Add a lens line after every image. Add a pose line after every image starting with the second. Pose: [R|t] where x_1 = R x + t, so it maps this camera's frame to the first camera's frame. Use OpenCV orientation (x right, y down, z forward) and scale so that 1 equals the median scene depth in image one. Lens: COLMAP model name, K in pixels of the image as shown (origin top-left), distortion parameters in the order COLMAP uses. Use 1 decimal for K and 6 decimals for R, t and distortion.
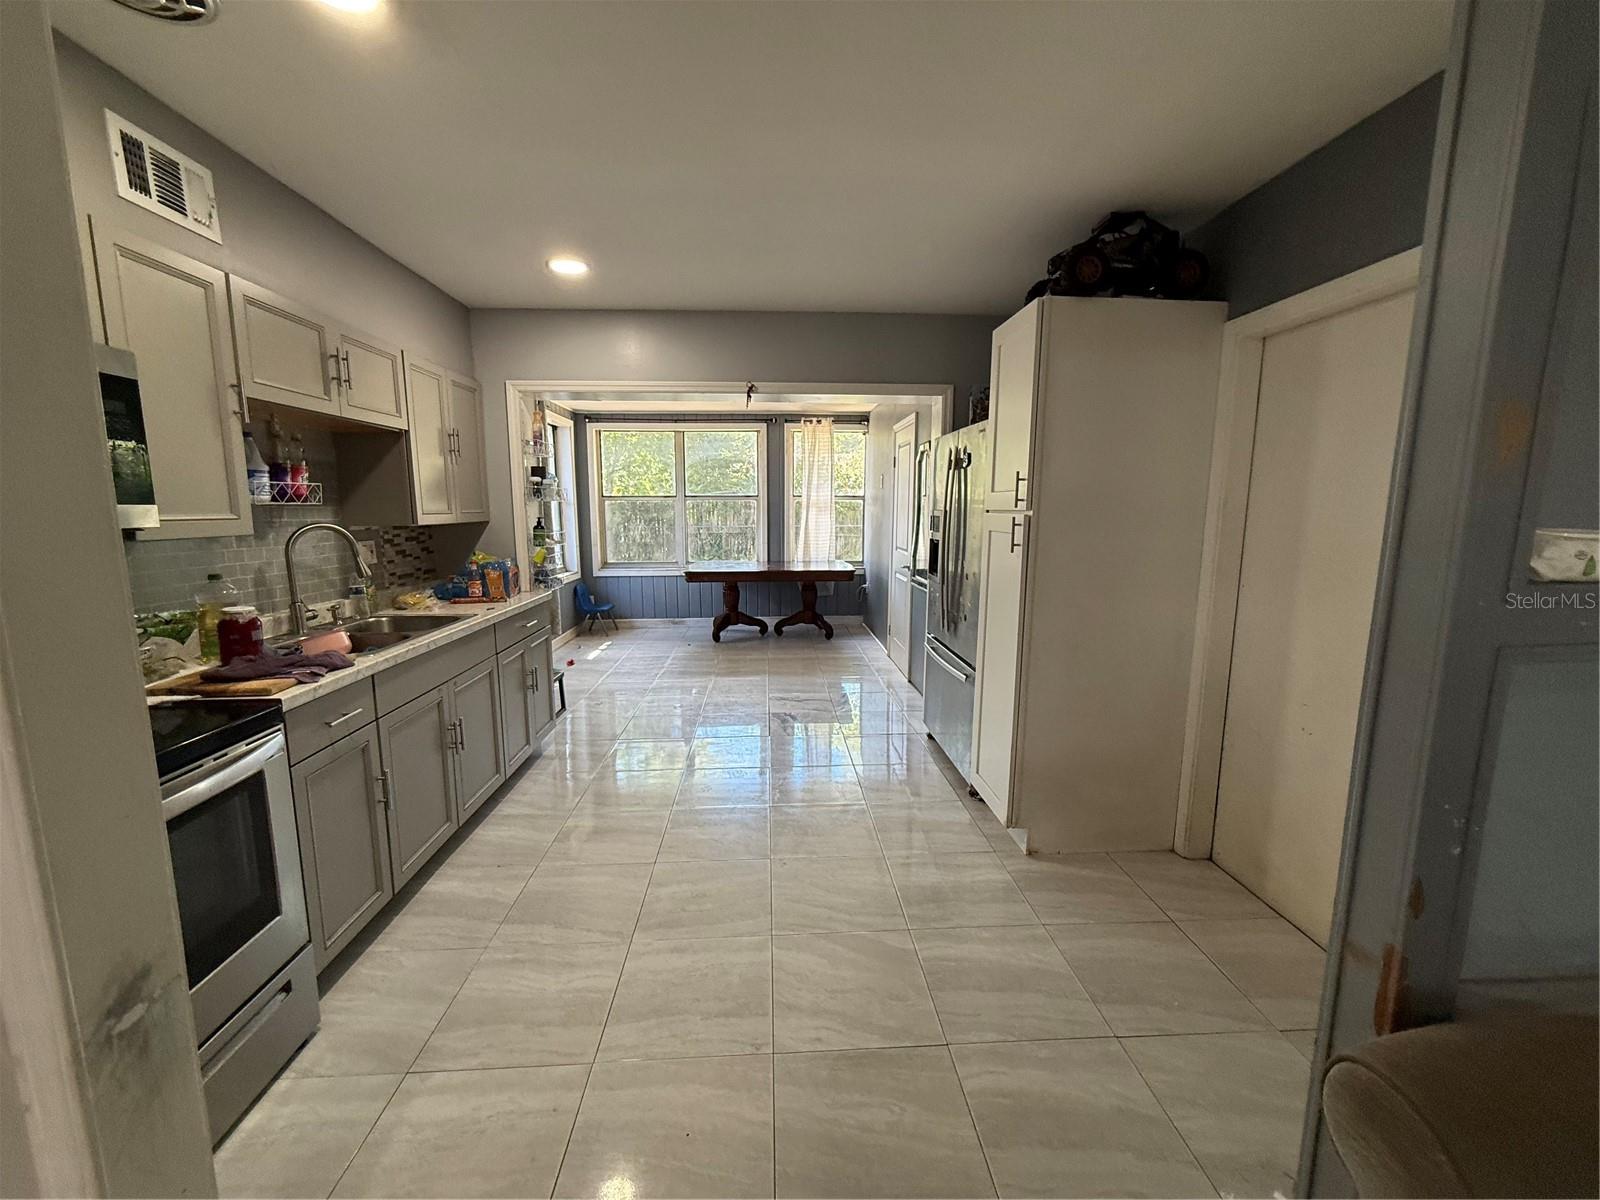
lens RADIAL K [[636.5, 0, 807.4], [0, 636.5, 598.1], [0, 0, 1]] dist [-0.002909, 0.000644]
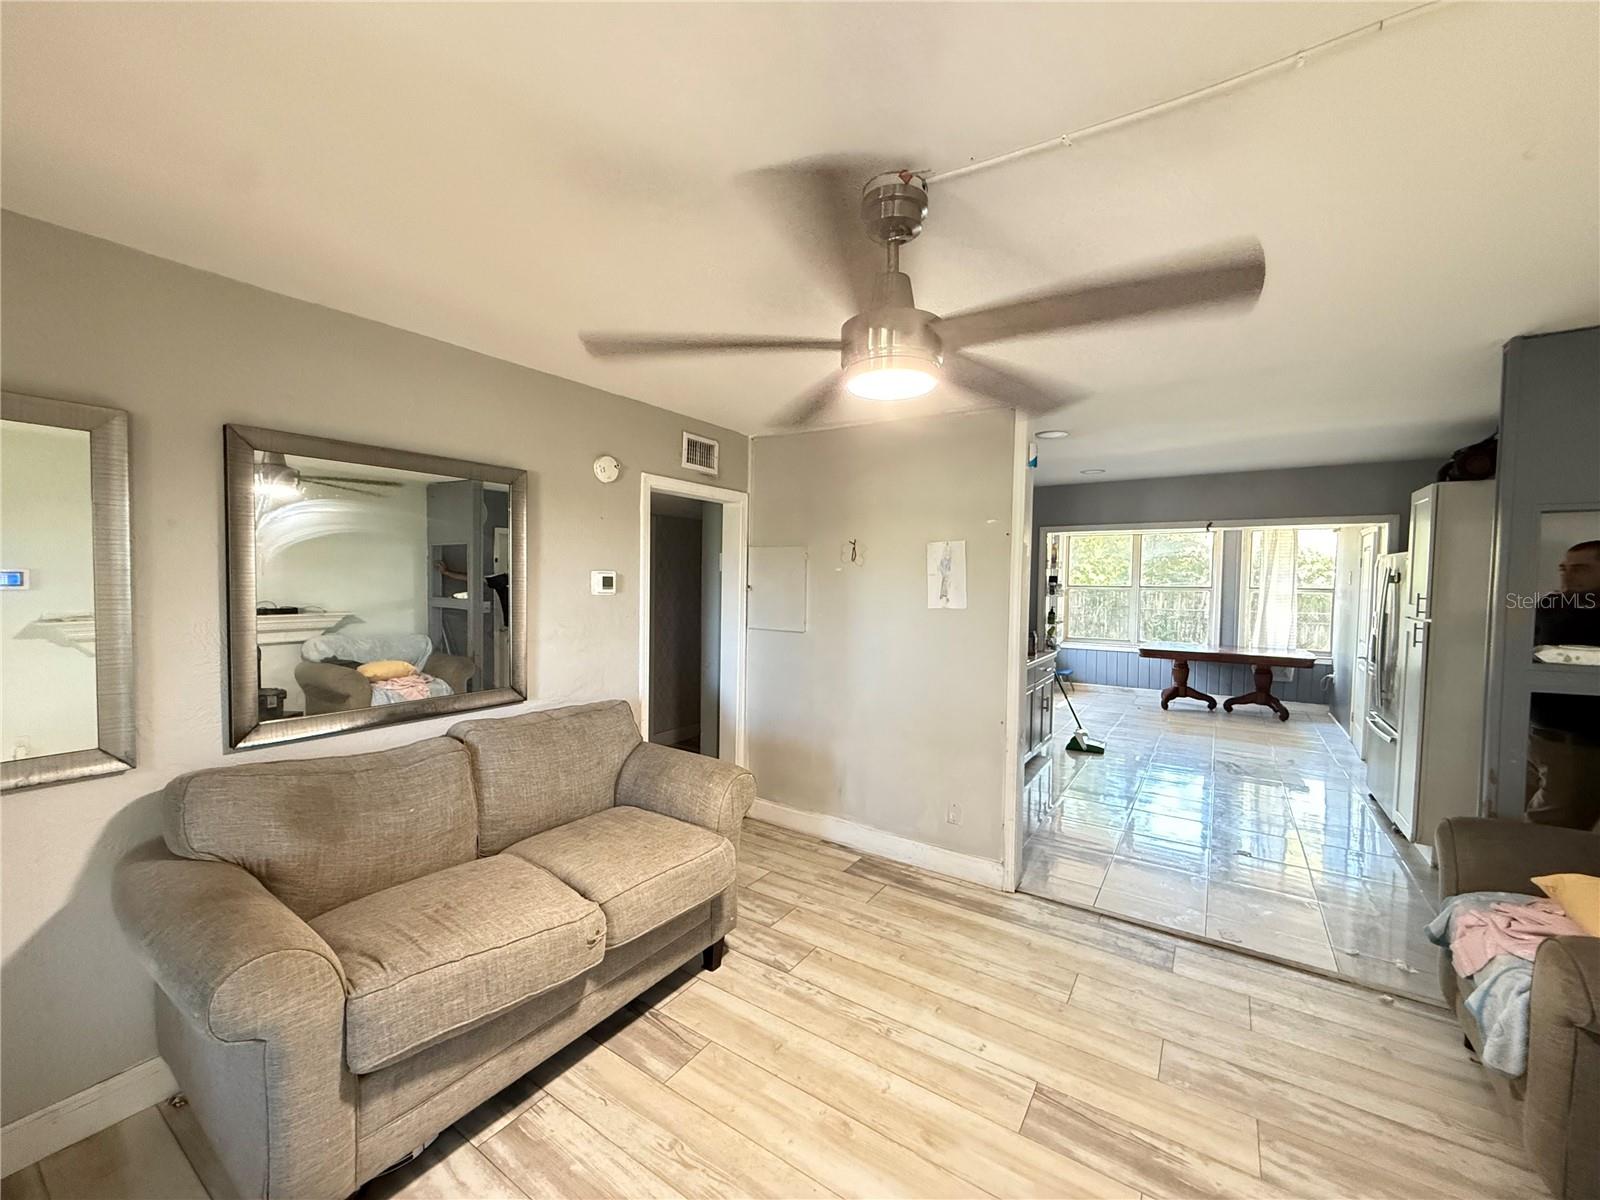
lens RADIAL K [[636.5, 0, 792.9], [0, 636.5, 598.6], [0, 0, 1]] dist [-0.002909, 0.000644]
pose [[0.790322, 0.026048, -0.612138, 0.079595], [-0.096803, 0.991856, -0.082775, 0.076306], [0.604996, 0.124676, 0.786407, -1.011933]]
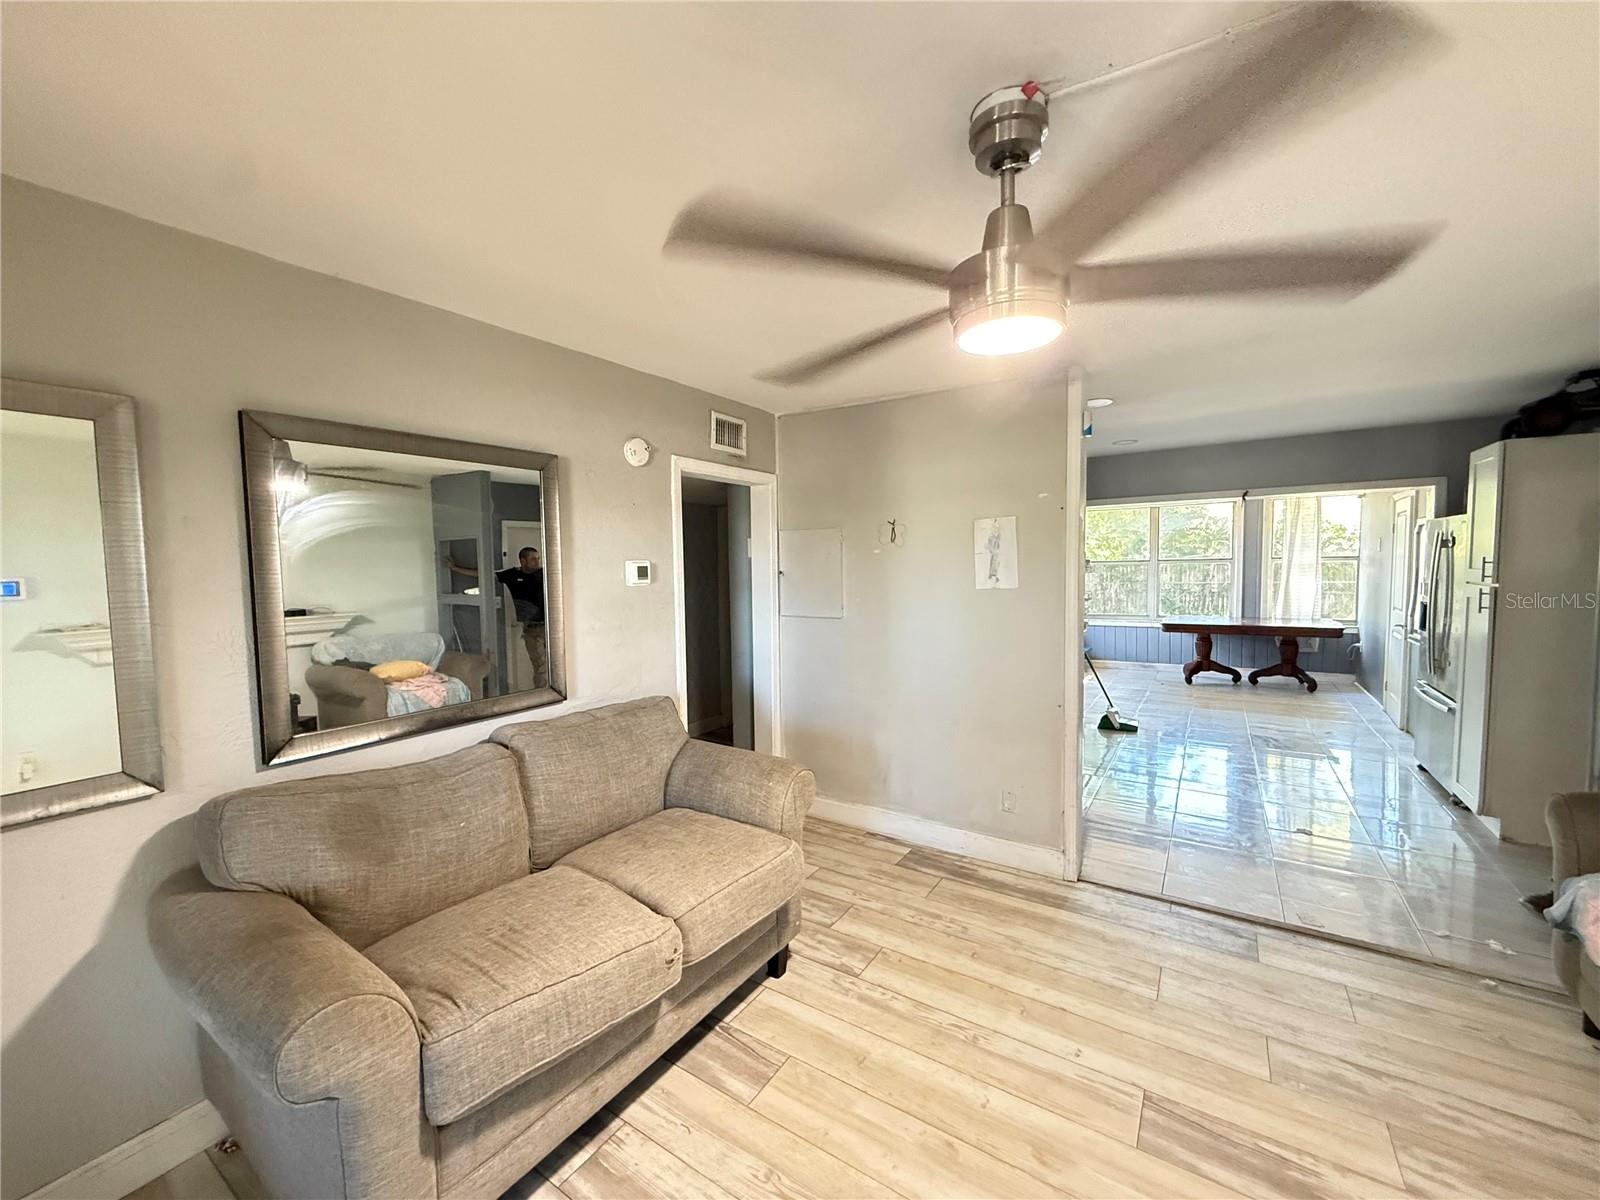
lens RADIAL K [[636.5, 0, 792.3], [0, 636.5, 599.2], [0, 0, 1]] dist [-0.002909, 0.000644]
pose [[0.793697, 0.015235, -0.608122, -0.032677], [-0.064761, 0.996121, -0.059568, 0.078570], [0.604856, 0.086661, 0.791606, -1.016605]]
